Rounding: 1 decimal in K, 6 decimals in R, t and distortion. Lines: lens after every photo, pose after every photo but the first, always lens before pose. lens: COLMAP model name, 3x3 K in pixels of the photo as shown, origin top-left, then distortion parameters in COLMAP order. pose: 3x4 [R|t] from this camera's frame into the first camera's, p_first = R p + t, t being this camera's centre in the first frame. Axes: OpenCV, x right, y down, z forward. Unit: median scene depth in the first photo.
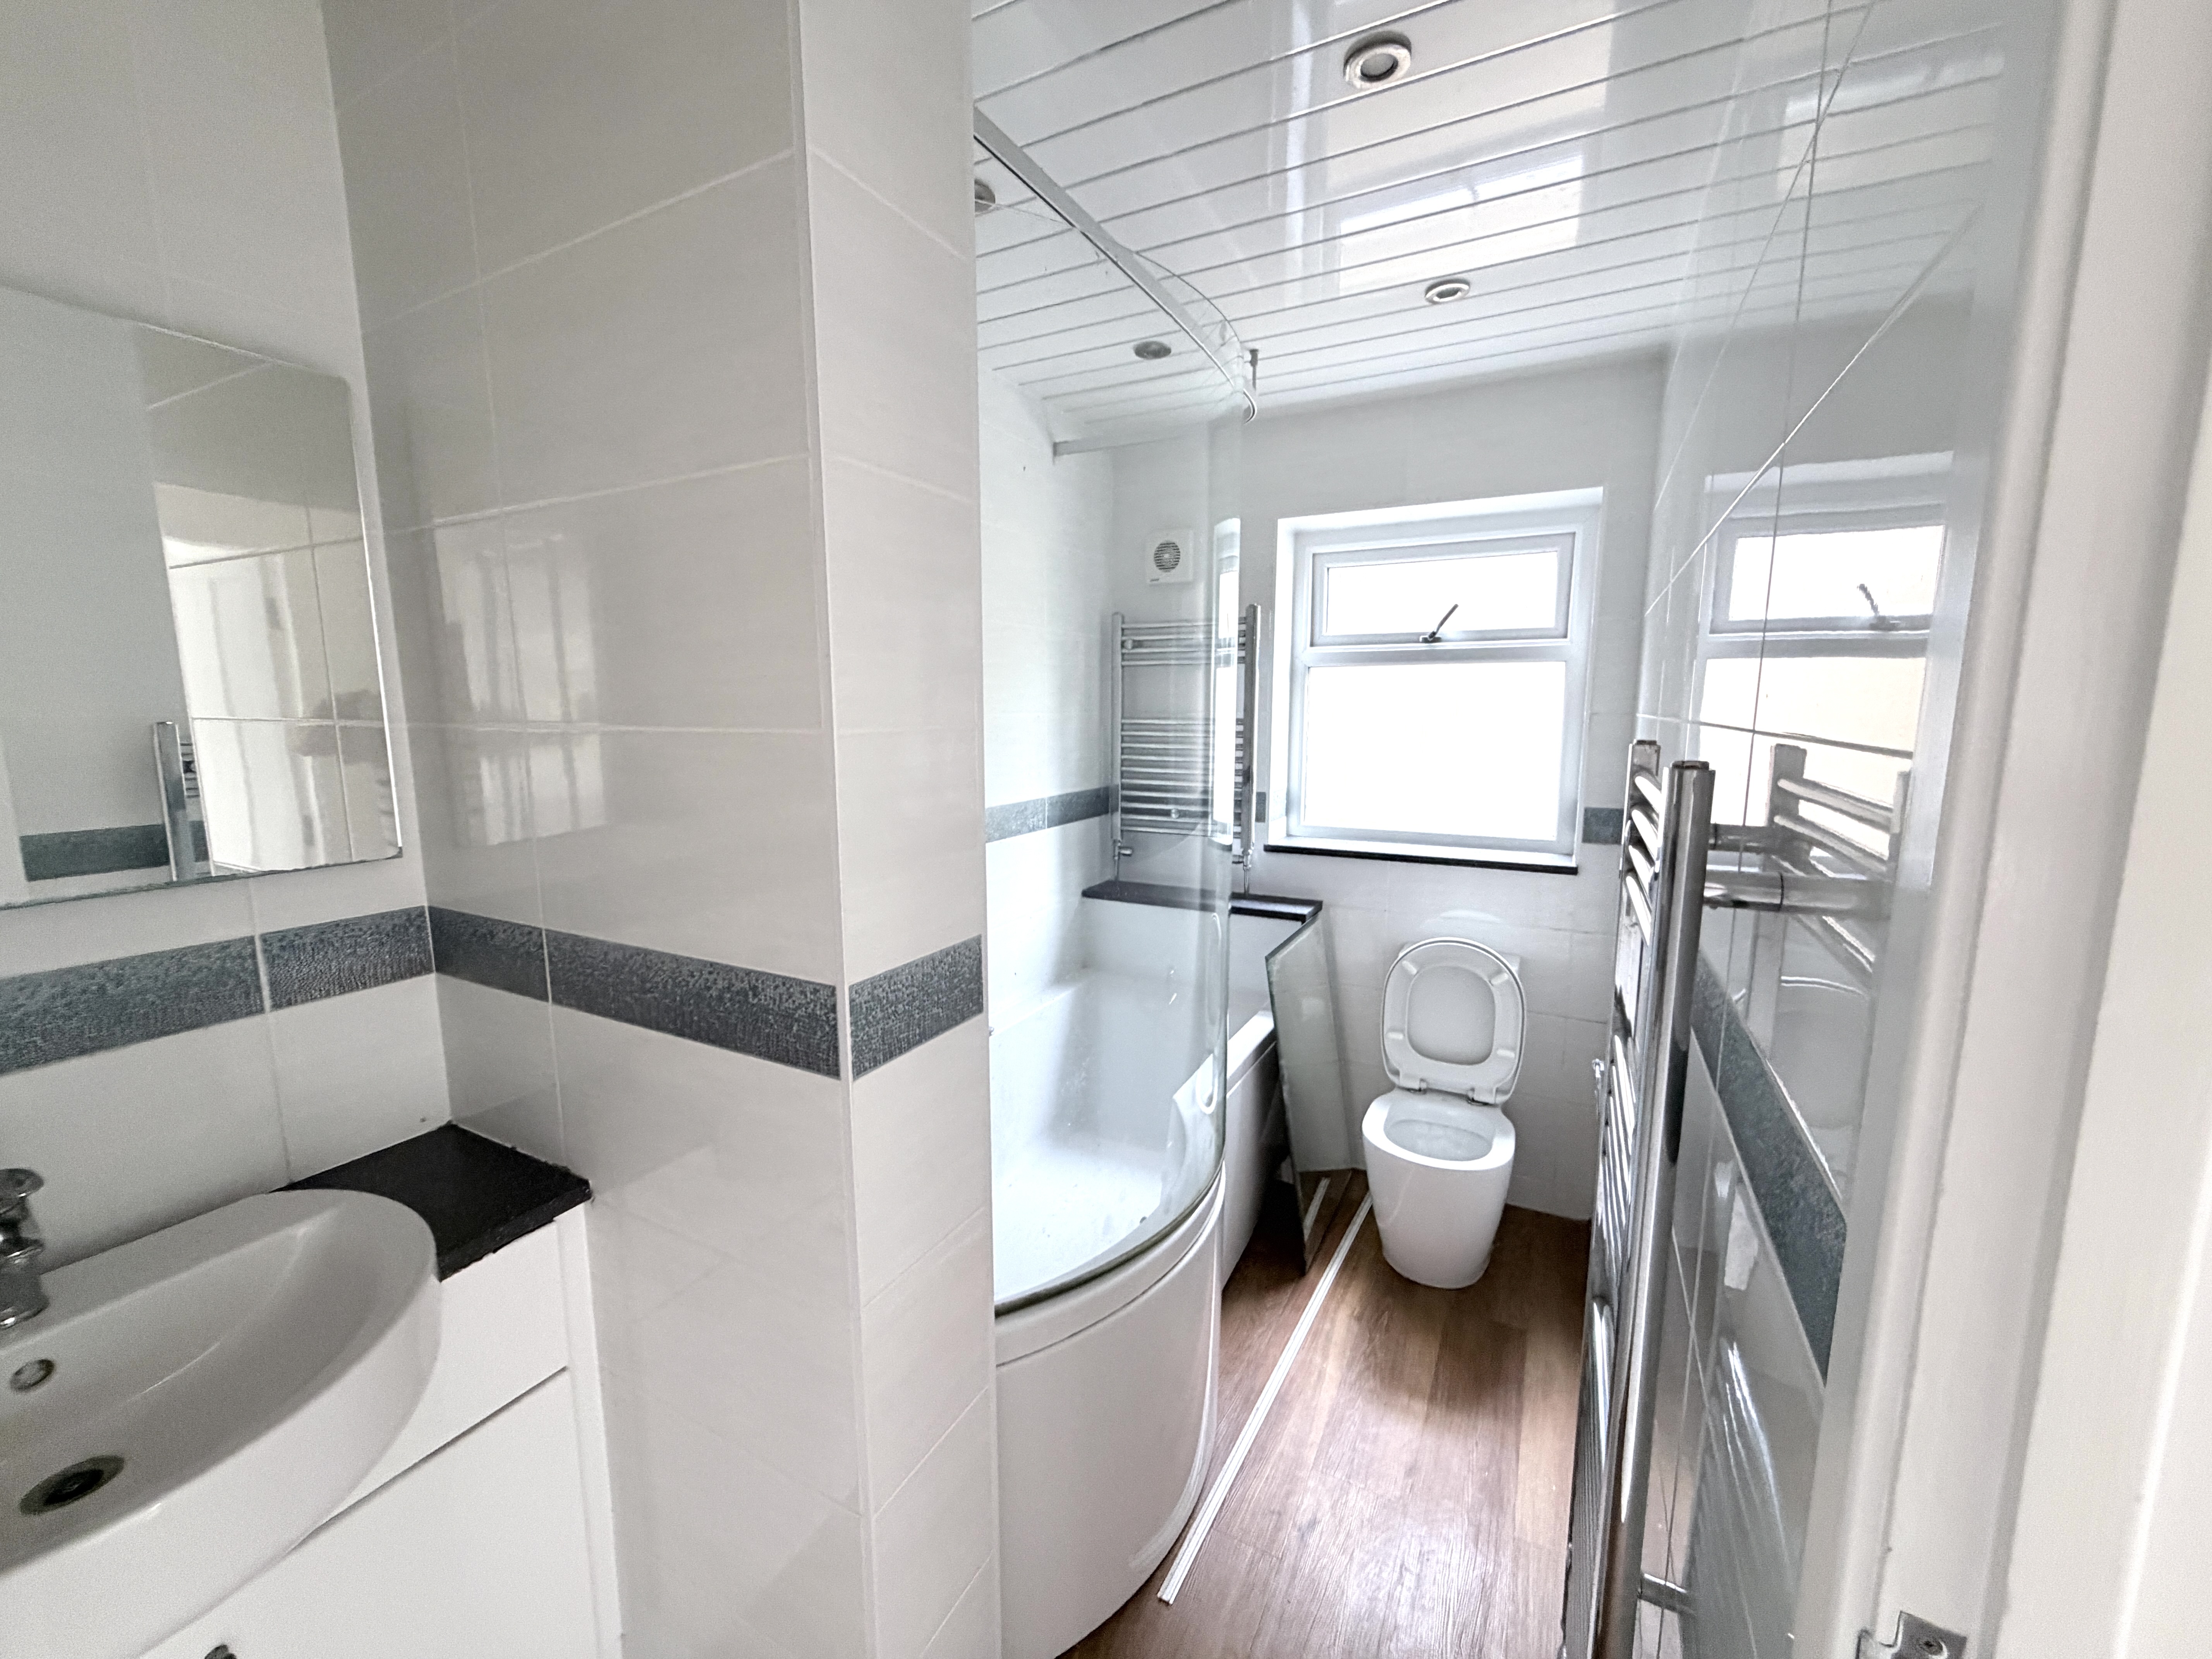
lens RADIAL K [[878.0, 0, 1093.9], [0, 878.0, 828.9], [0, 0, 1]] dist [-0.002380, 0.000685]
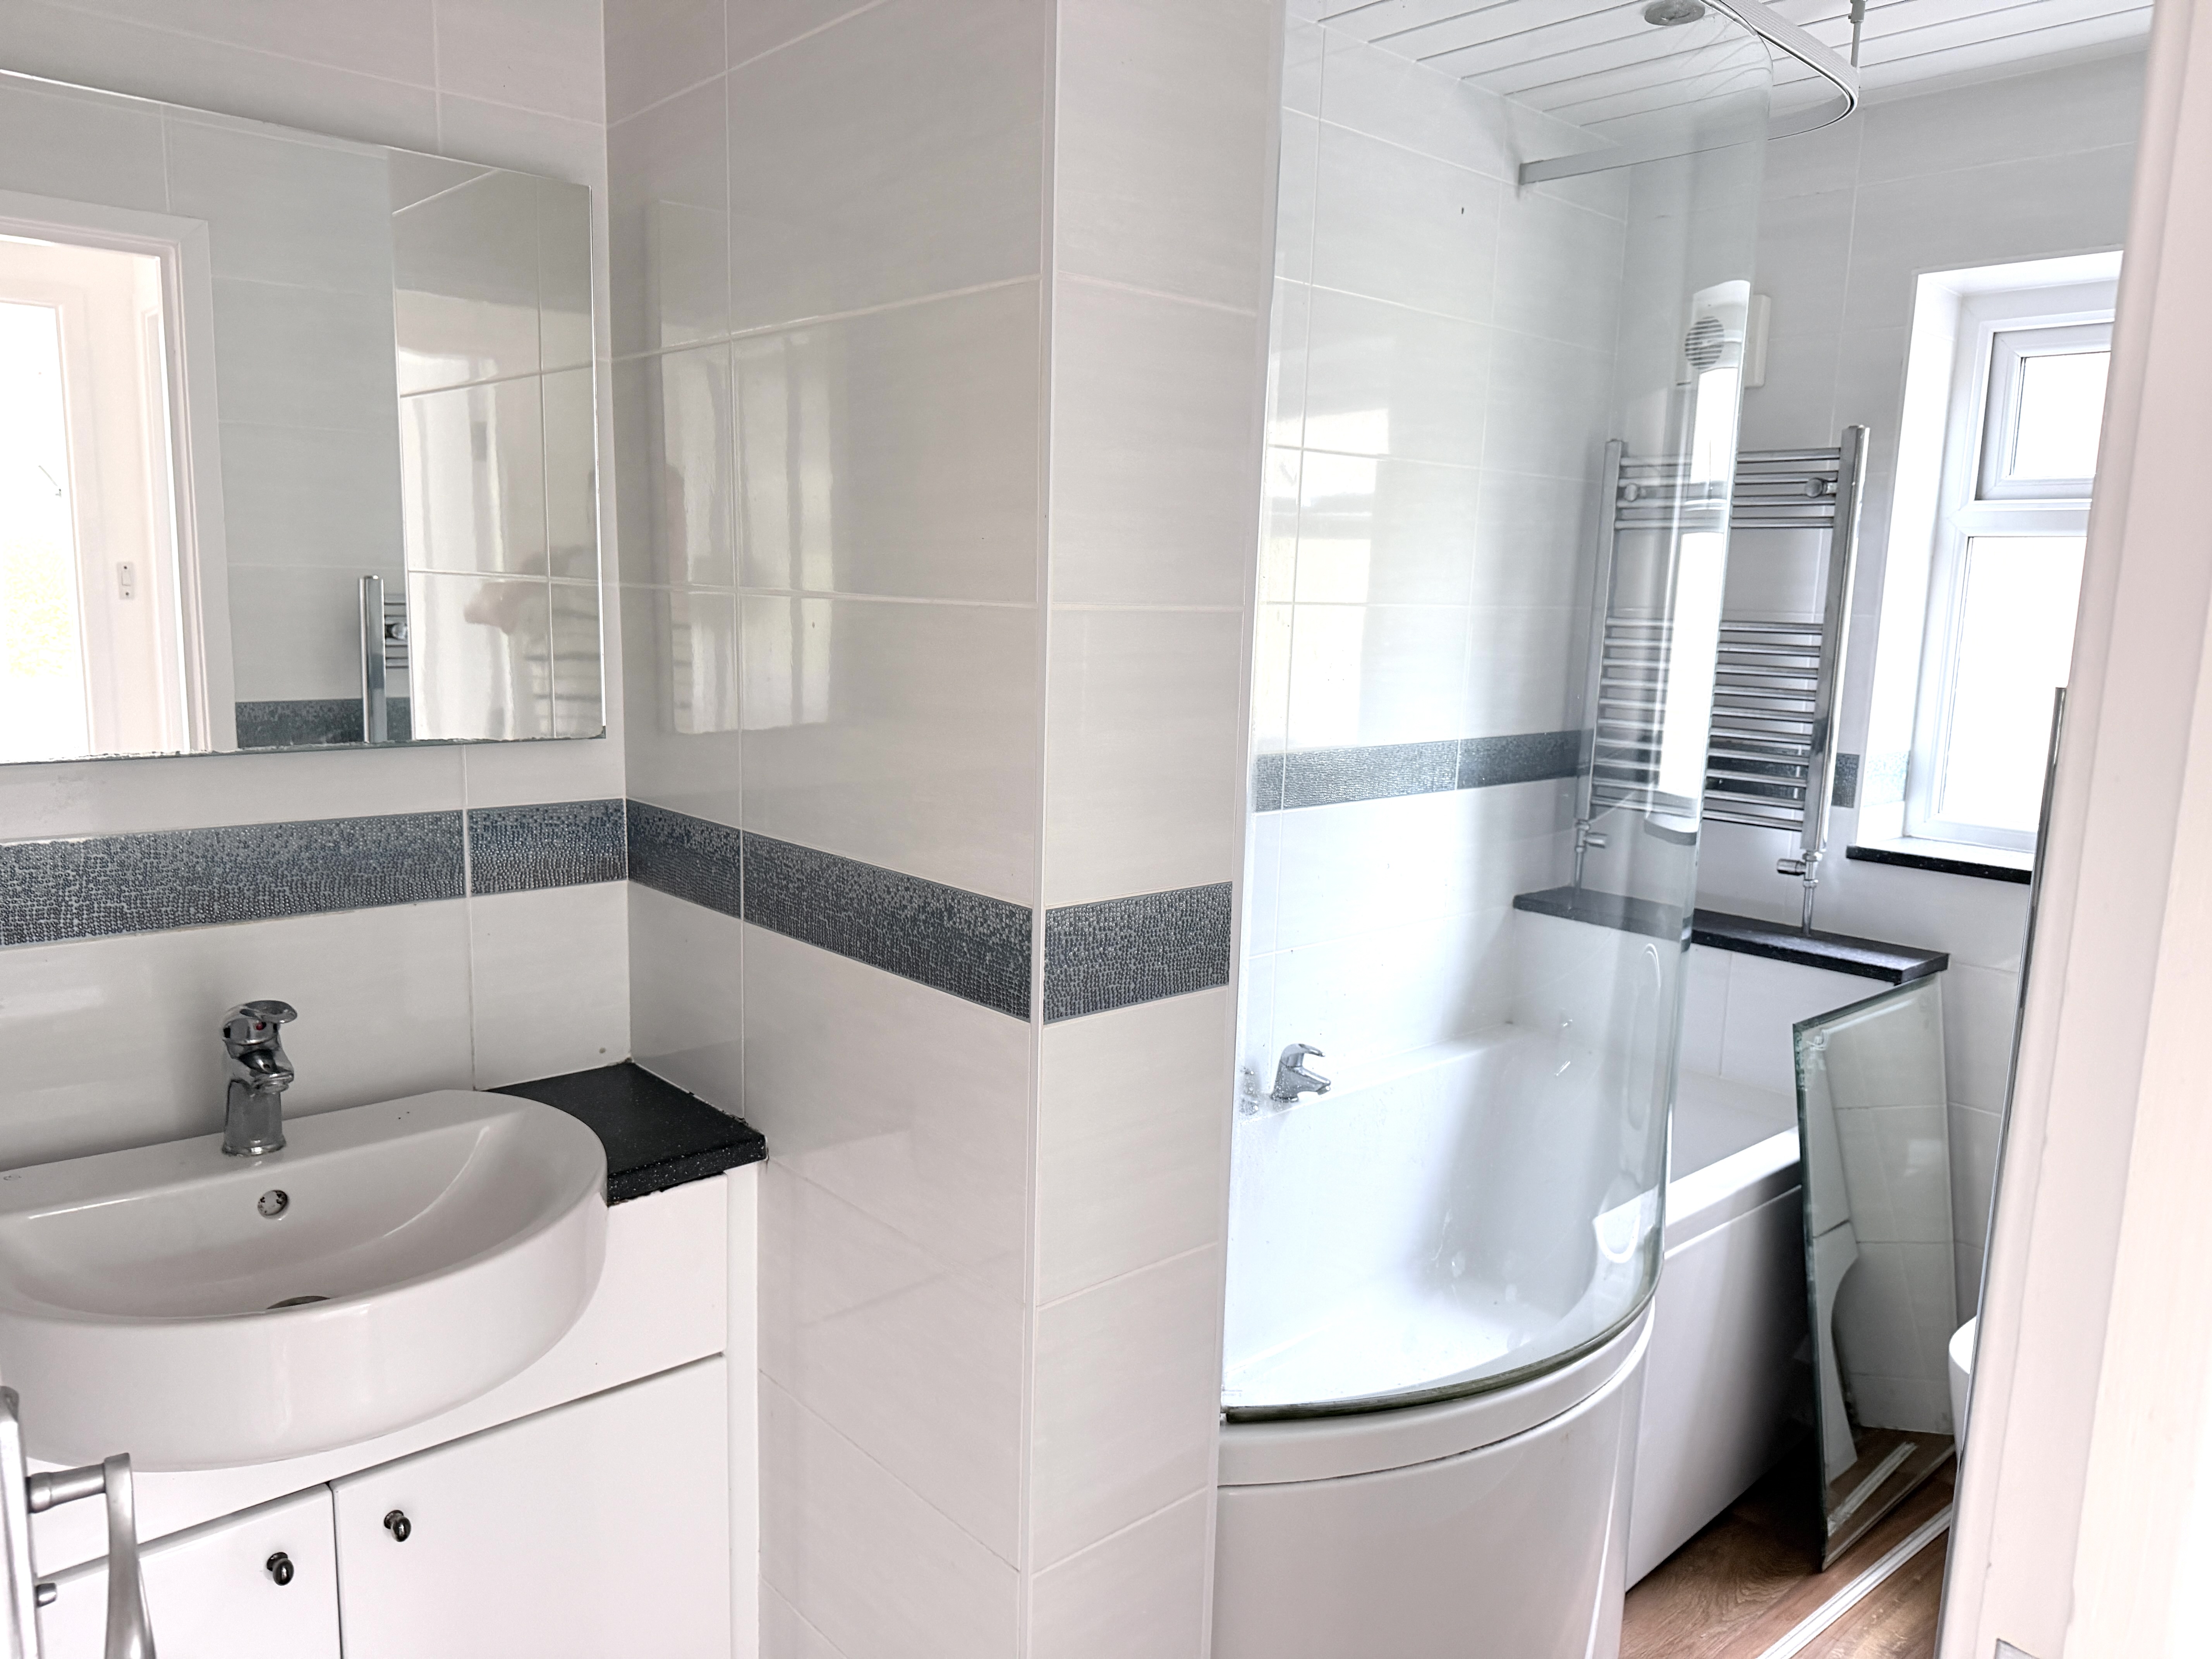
lens RADIAL K [[1574.3, 0, 1126.3], [0, 1574.3, 831.1], [0, 0, 1]] dist [0.041516, -0.059773]
pose [[0.940361, 0.081831, -0.330188, 0.201468], [-0.078559, 0.996638, 0.023267, 0.045304], [0.330982, 0.004060, 0.943628, -0.279488]]
